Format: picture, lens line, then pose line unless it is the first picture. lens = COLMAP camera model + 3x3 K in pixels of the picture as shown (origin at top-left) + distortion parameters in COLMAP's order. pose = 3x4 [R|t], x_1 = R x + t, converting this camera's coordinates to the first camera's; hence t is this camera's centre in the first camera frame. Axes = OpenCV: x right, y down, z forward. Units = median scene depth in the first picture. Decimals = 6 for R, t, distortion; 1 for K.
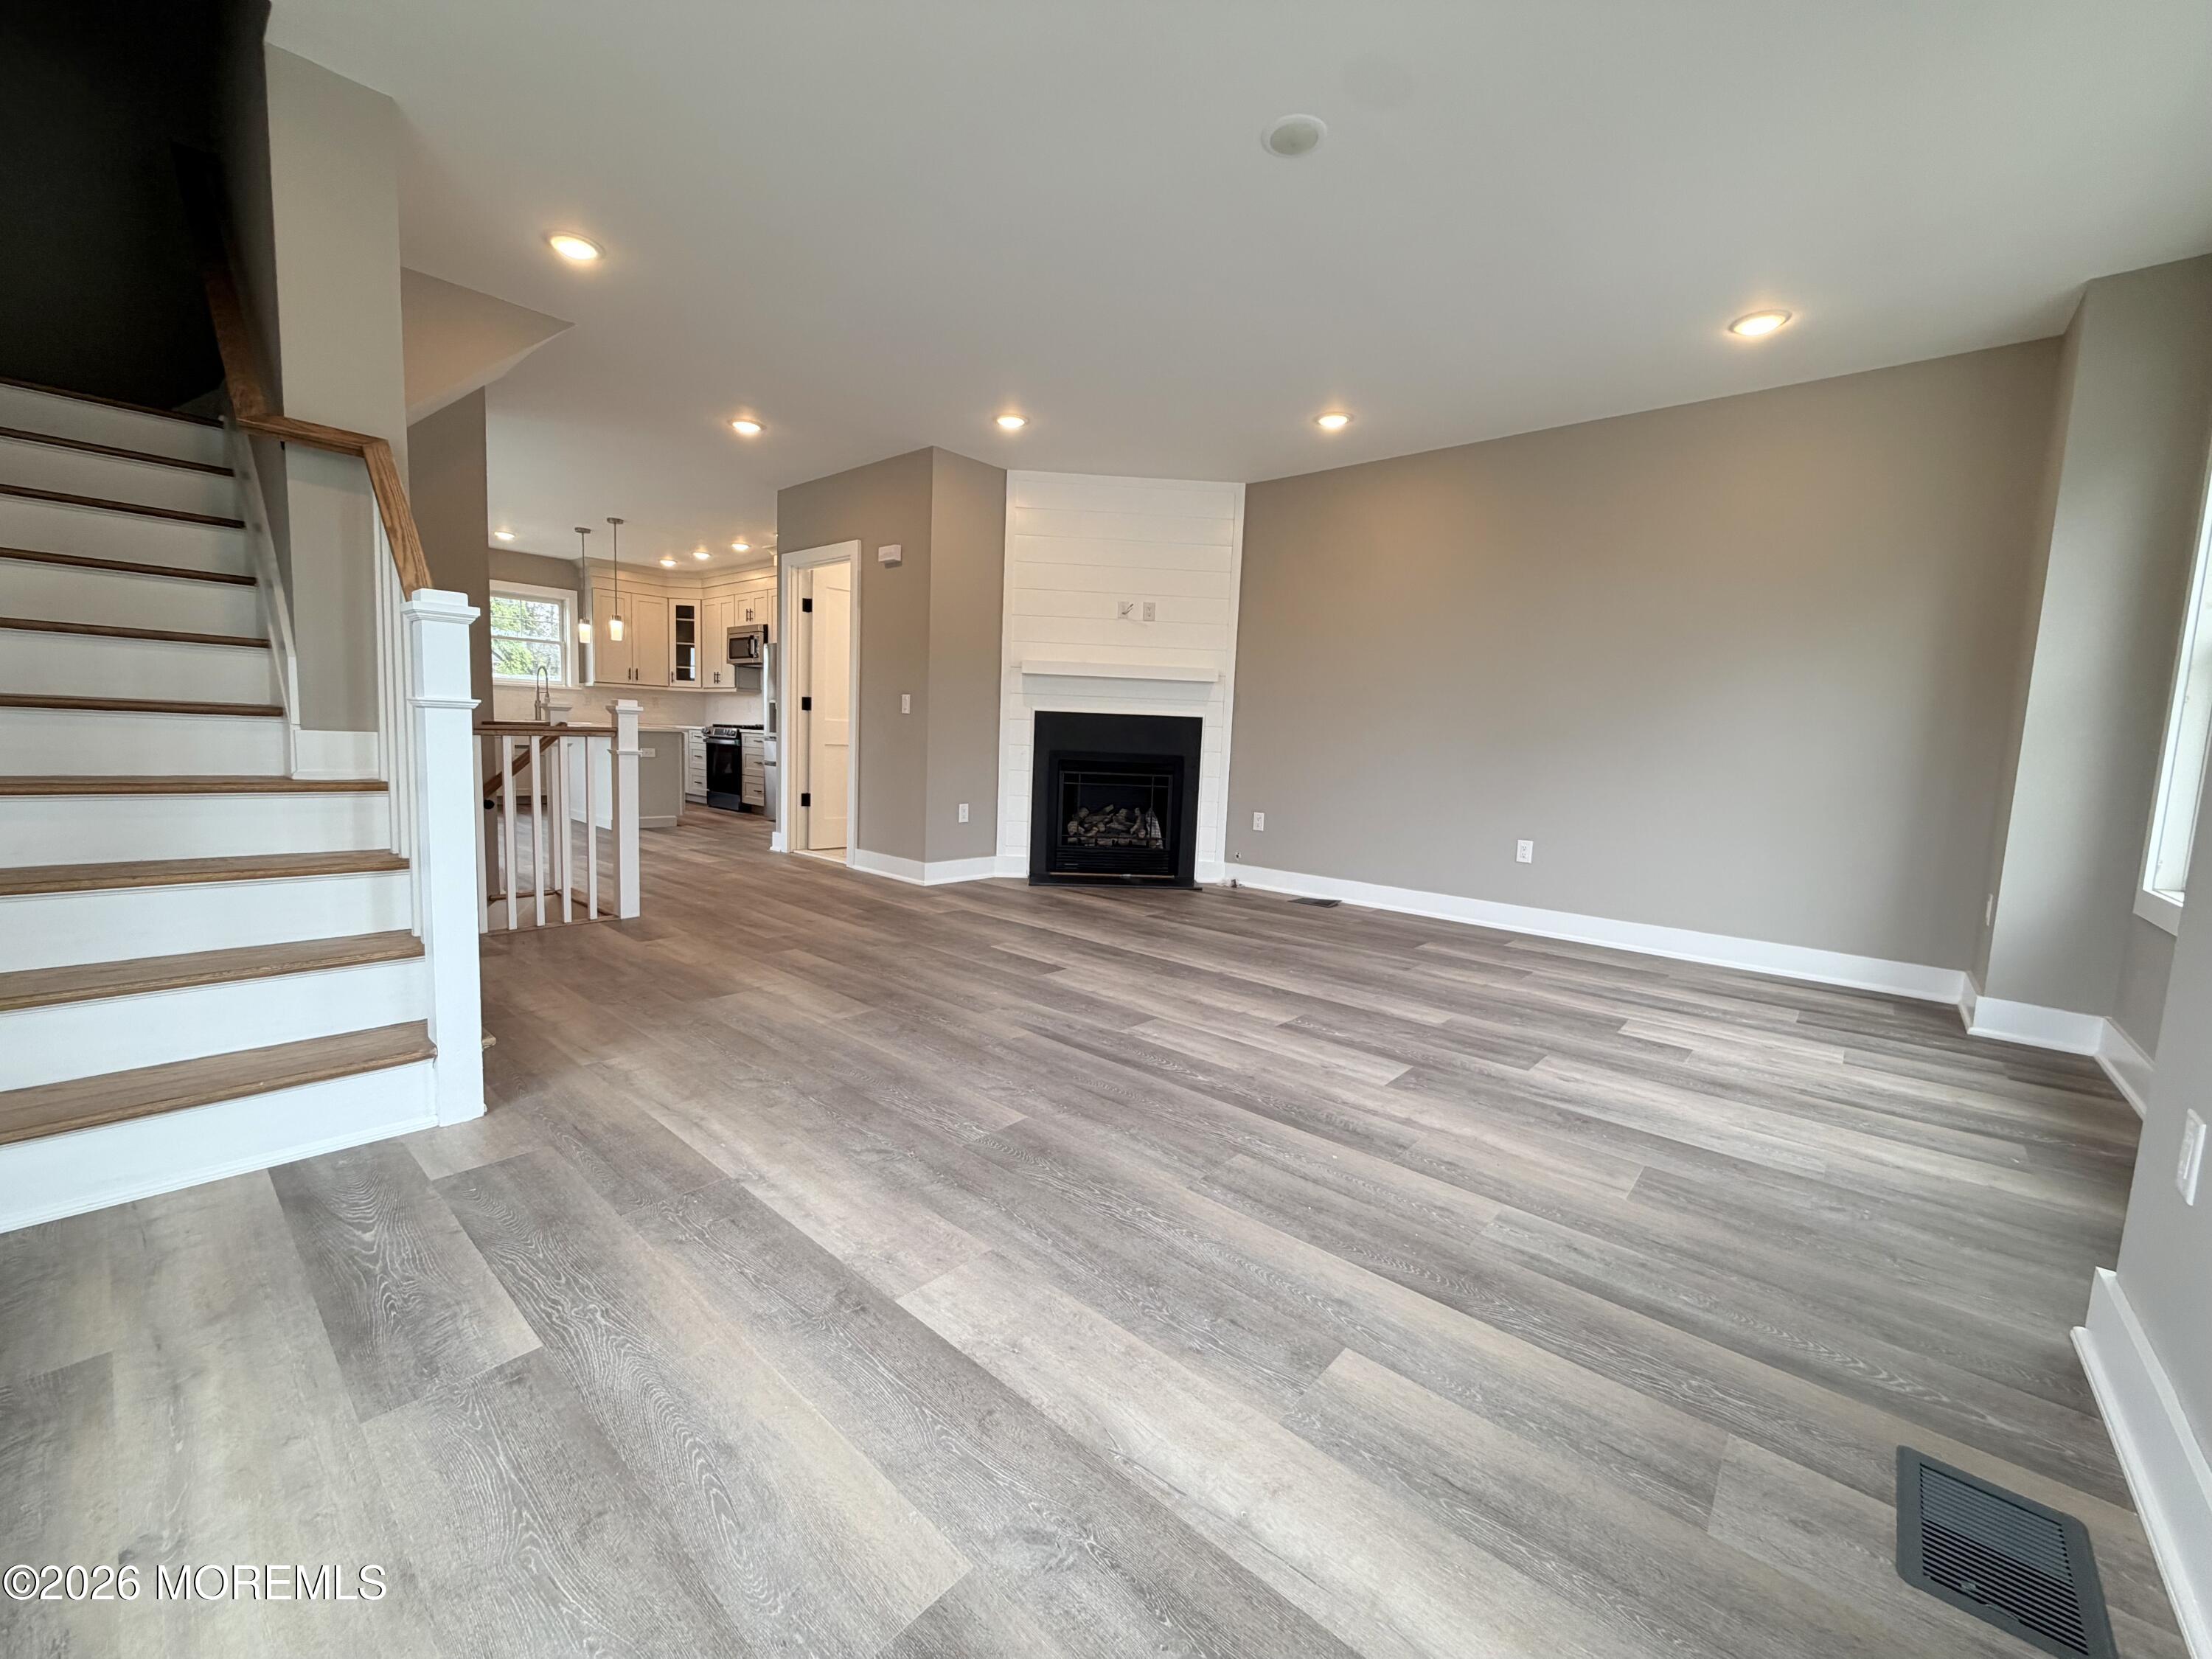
lens RADIAL K [[884.6, 0, 1104.0], [0, 884.6, 823.4], [0, 0, 1]] dist [0.000185, -0.000227]
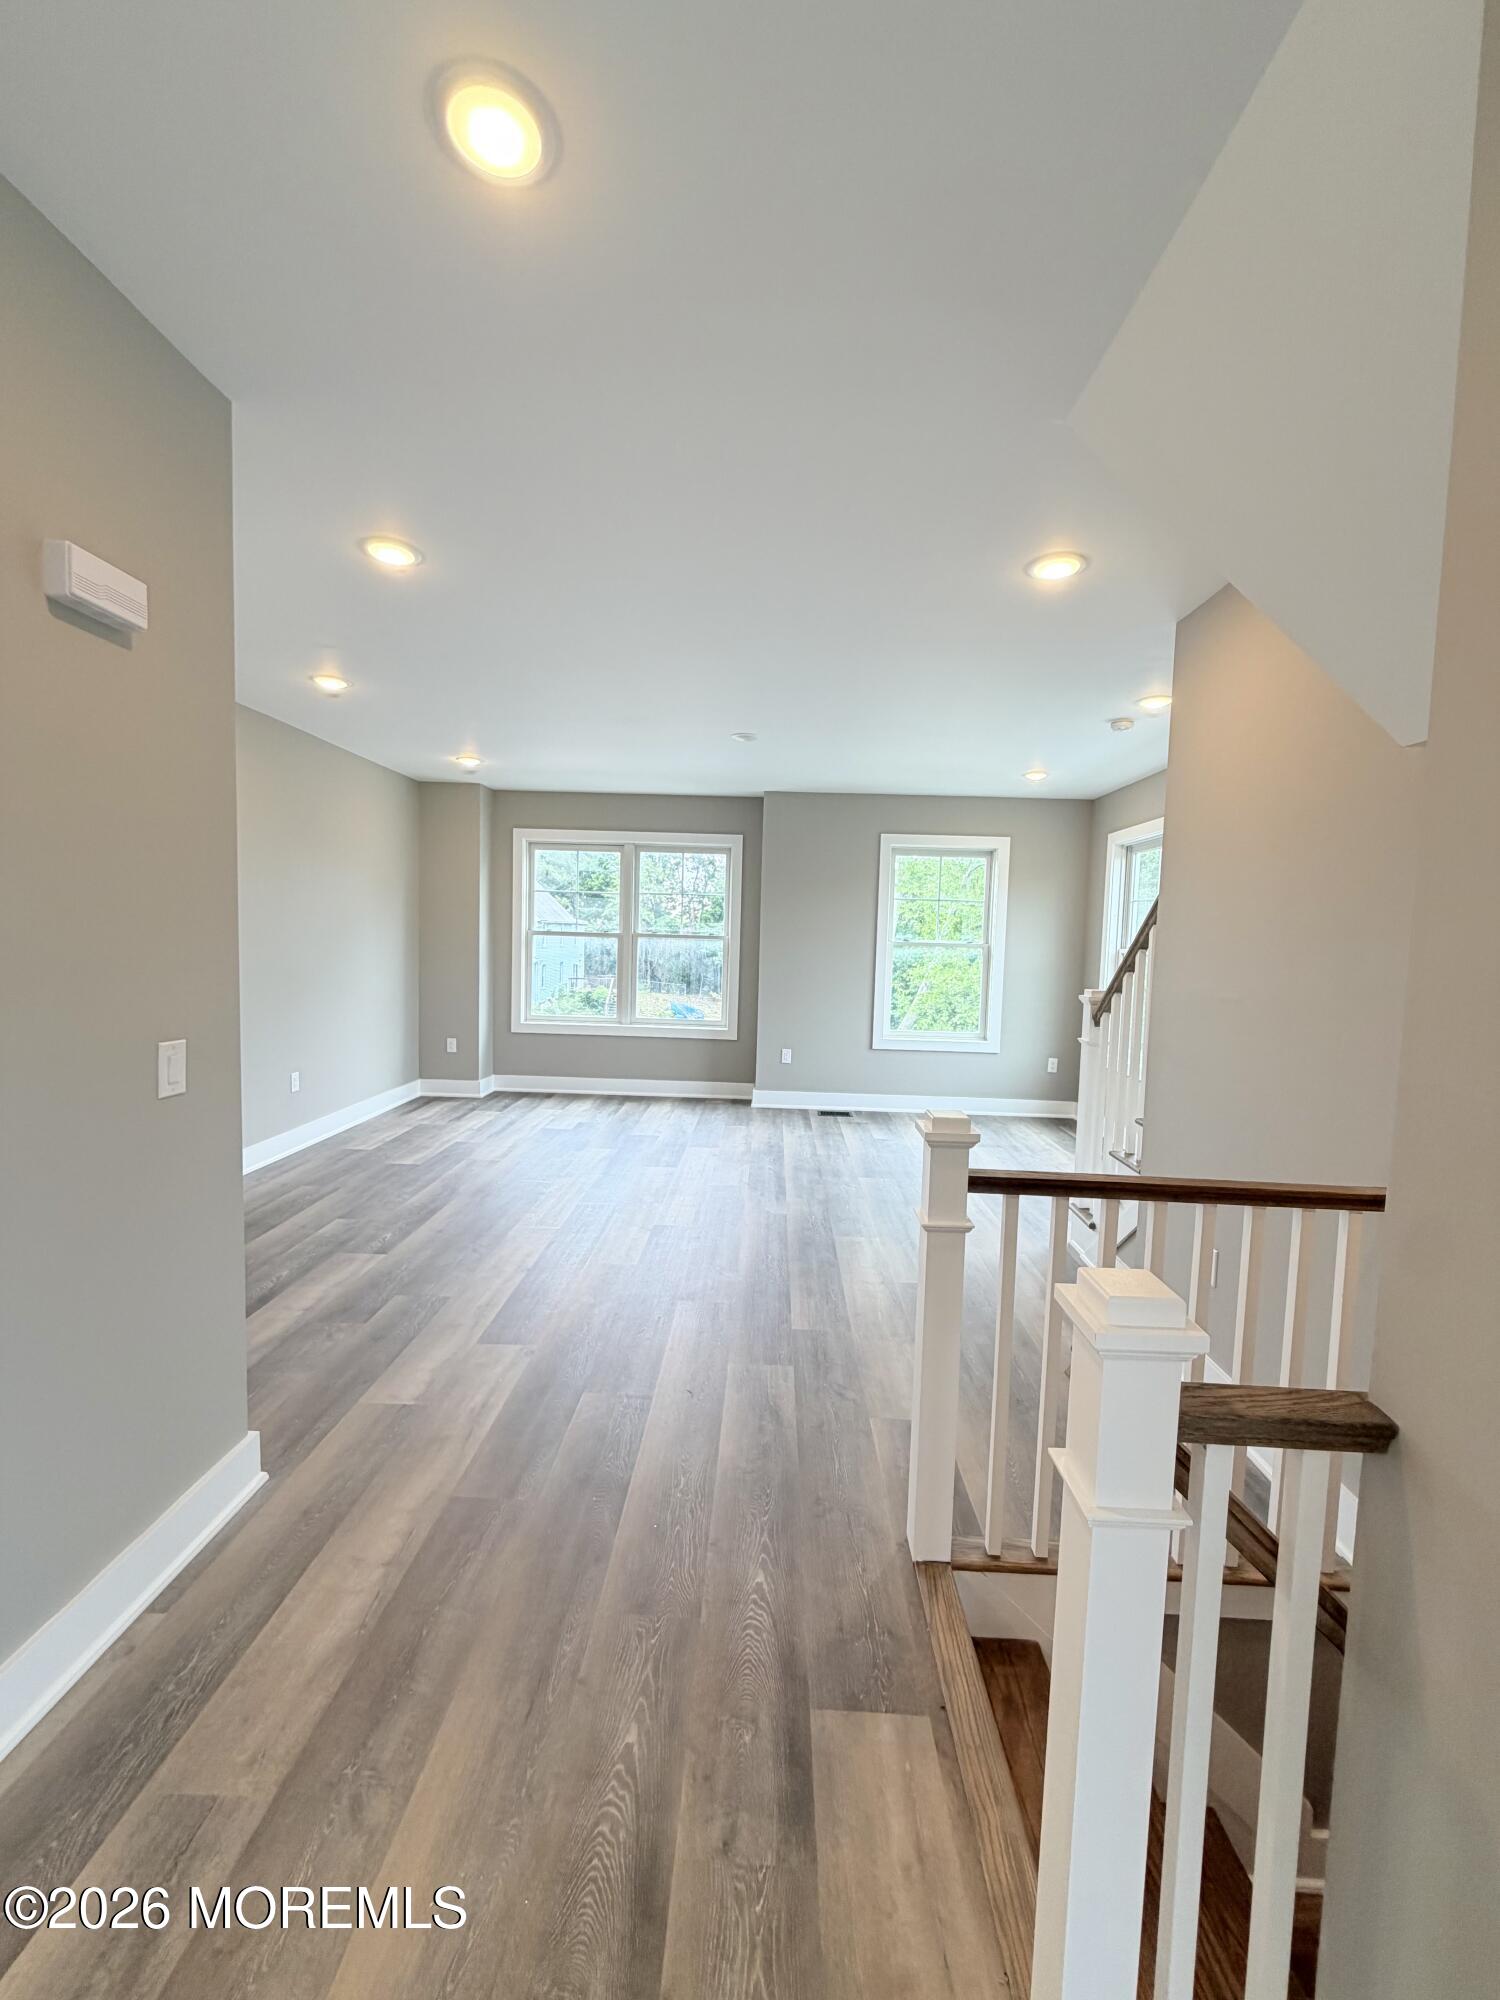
lens RADIAL K [[799.9, 0, 753.9], [0, 799.9, 991.1], [0, 0, 1]] dist [0.000185, -0.000227]
pose [[-0.640360, -0.109619, 0.760212, -1.396813], [0.021309, 0.986847, 0.160248, -0.482520], [-0.767779, 0.118816, -0.629602, 2.355325]]
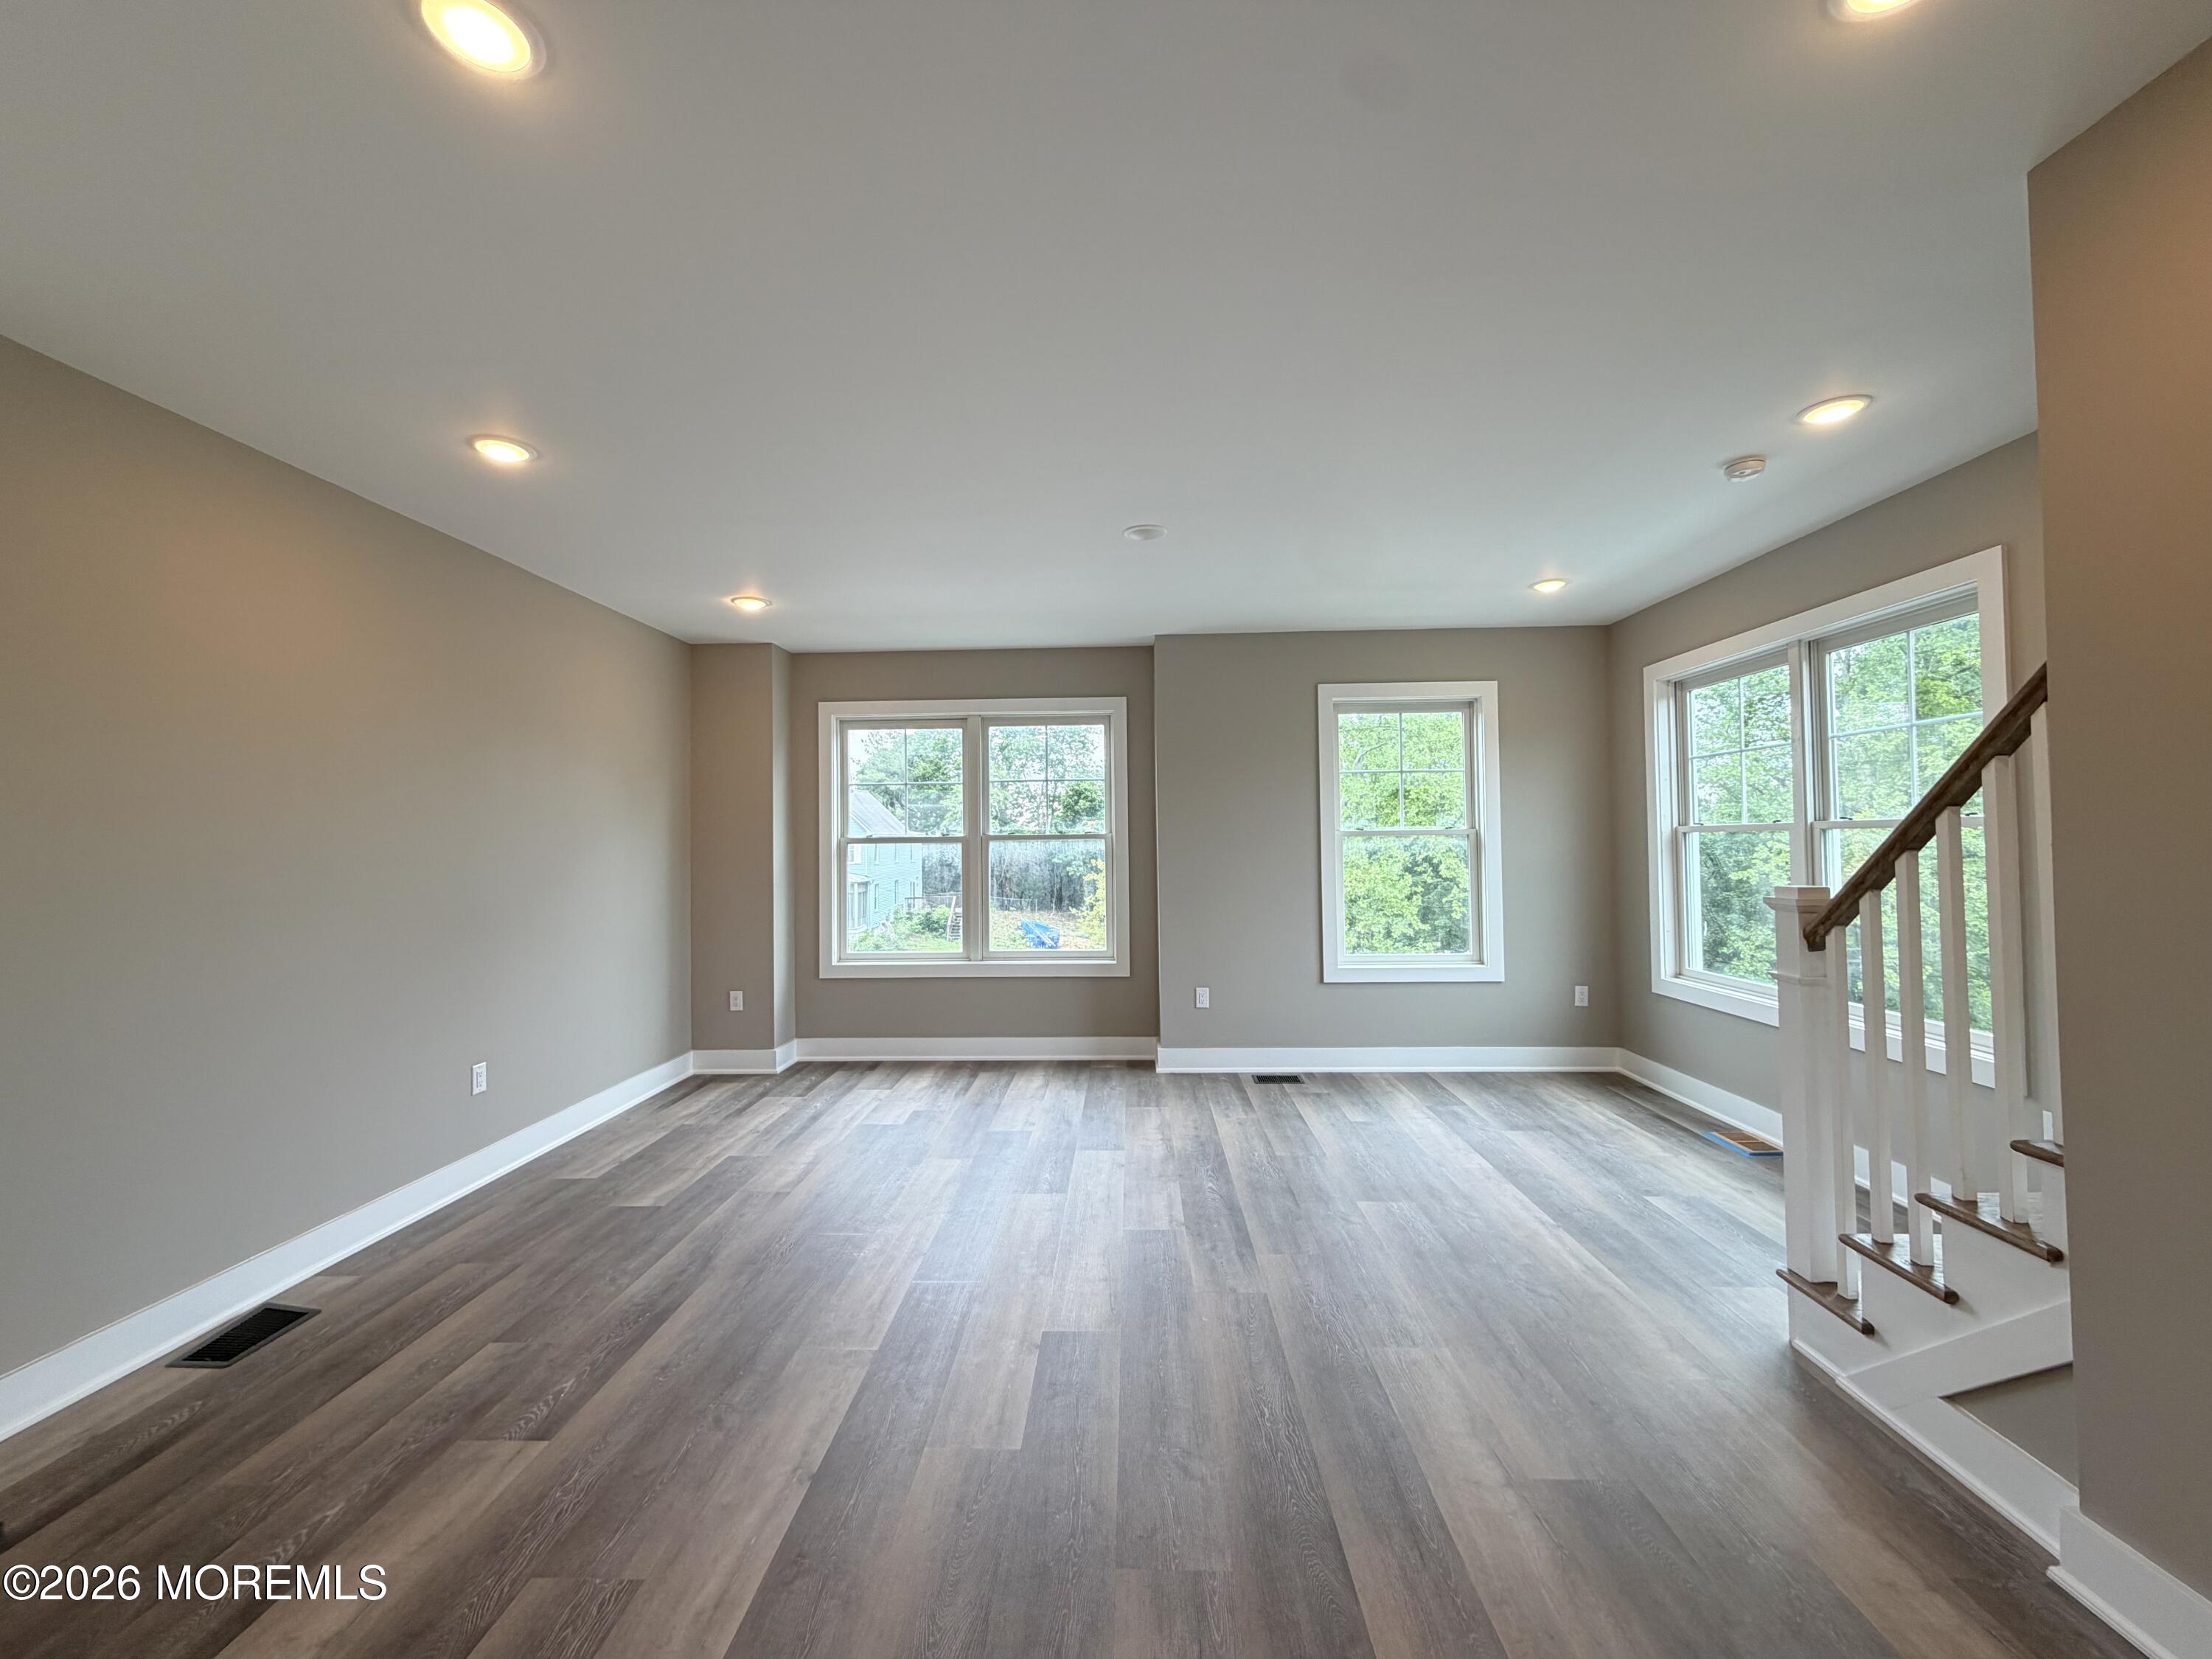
lens RADIAL K [[884.6, 0, 1096.1], [0, 884.6, 823.1], [0, 0, 1]] dist [0.000185, -0.000227]
pose [[-0.631130, -0.012951, 0.775569, -0.900928], [0.064757, 0.995490, 0.069321, -0.410577], [-0.772969, 0.093974, -0.627445, 2.080331]]
